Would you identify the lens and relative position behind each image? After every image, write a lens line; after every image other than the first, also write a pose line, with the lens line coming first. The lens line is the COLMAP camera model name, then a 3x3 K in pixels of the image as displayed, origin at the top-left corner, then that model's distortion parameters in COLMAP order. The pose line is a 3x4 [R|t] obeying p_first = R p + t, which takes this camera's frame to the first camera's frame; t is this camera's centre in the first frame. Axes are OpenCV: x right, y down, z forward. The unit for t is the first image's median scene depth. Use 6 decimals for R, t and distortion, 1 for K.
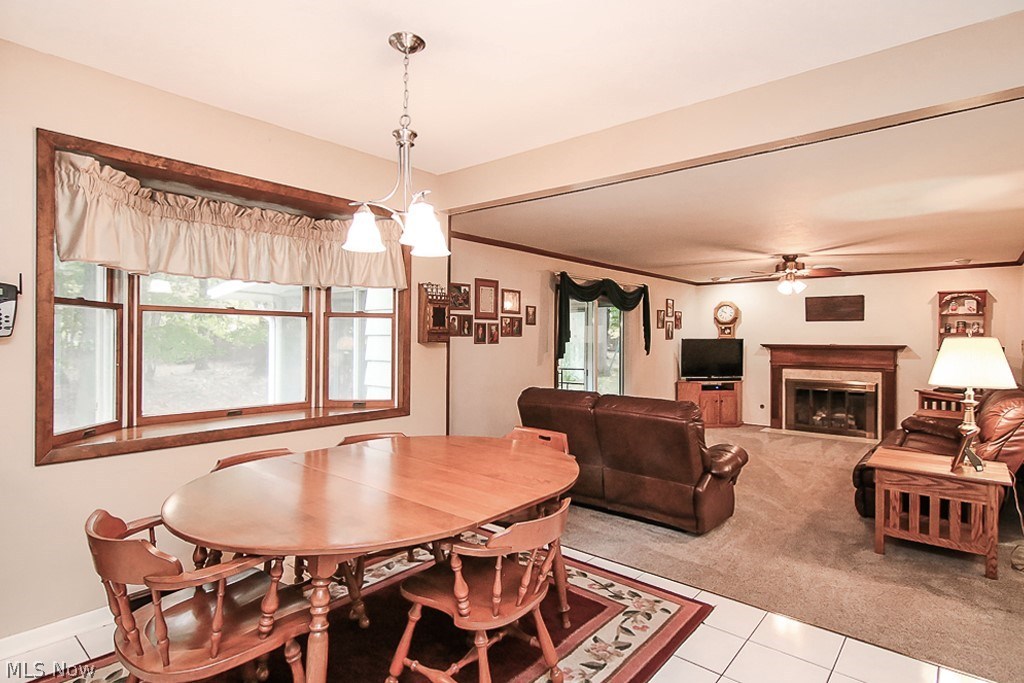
lens RADIAL K [[526.6, 0, 508.2], [0, 526.6, 342.2], [0, 0, 1]] dist [0.004884, -0.001255]
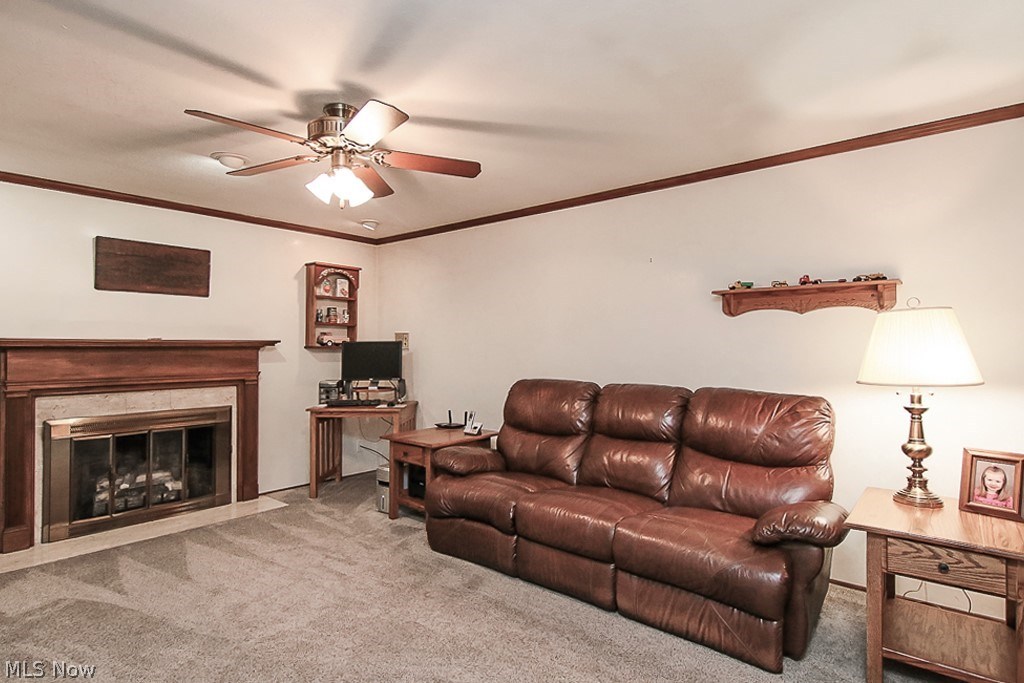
lens RADIAL K [[529.8, 0, 509.2], [0, 529.8, 331.0], [0, 0, 1]] dist [0.005461, -0.000770]
pose [[-0.004554, 0.028859, 0.999573, 0.109441], [0.013768, 0.999491, -0.028793, 0.016011], [-0.999895, 0.013631, -0.004949, 0.683904]]
